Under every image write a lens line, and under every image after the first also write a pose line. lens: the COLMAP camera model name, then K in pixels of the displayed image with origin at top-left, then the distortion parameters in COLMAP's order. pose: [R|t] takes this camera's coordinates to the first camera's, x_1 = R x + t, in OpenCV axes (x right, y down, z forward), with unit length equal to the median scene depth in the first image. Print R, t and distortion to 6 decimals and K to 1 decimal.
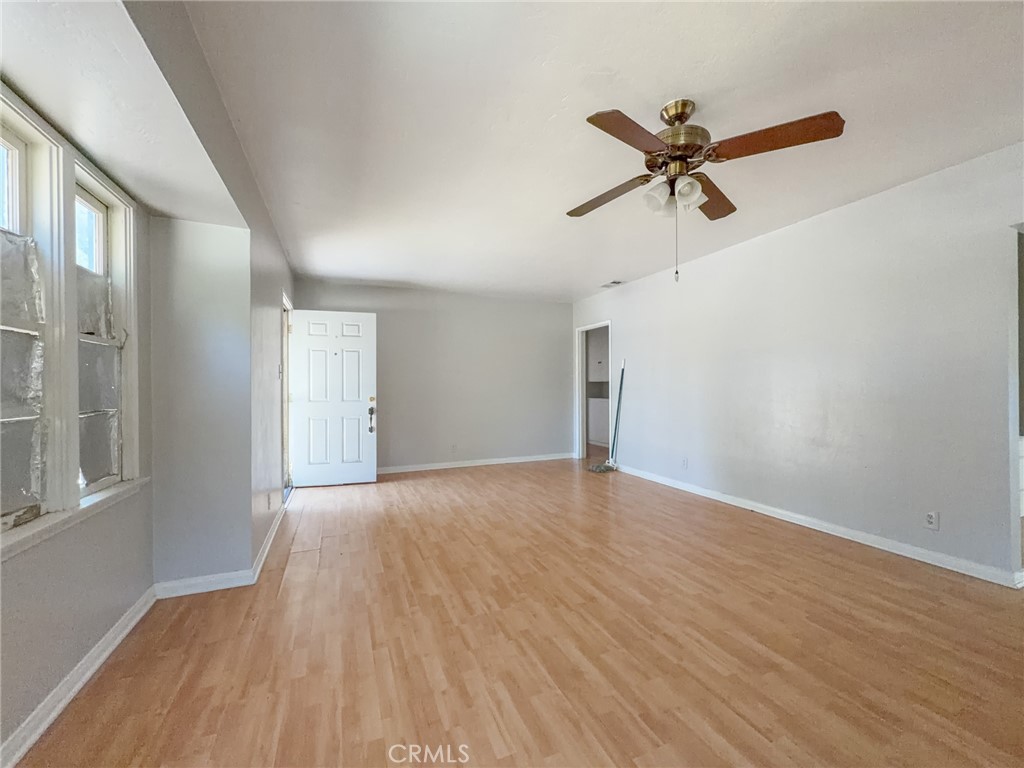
lens RADIAL K [[410.6, 0, 511.7], [0, 410.6, 387.4], [0, 0, 1]] dist [-0.001759, 0.000003]
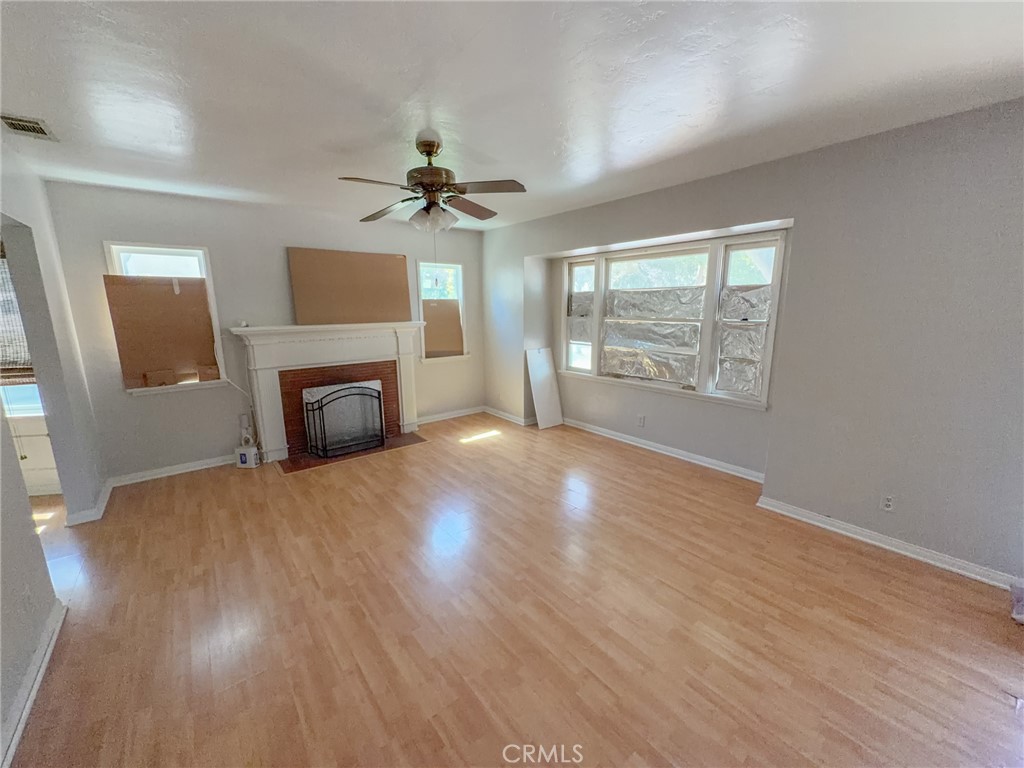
lens RADIAL K [[410.6, 0, 512.9], [0, 410.6, 384.5], [0, 0, 1]] dist [-0.001759, 0.000003]
pose [[-0.962262, 0.065476, -0.264129, 0.486776], [0.012508, 0.980238, 0.197427, -0.186105], [0.271836, 0.186673, -0.944065, 2.149313]]
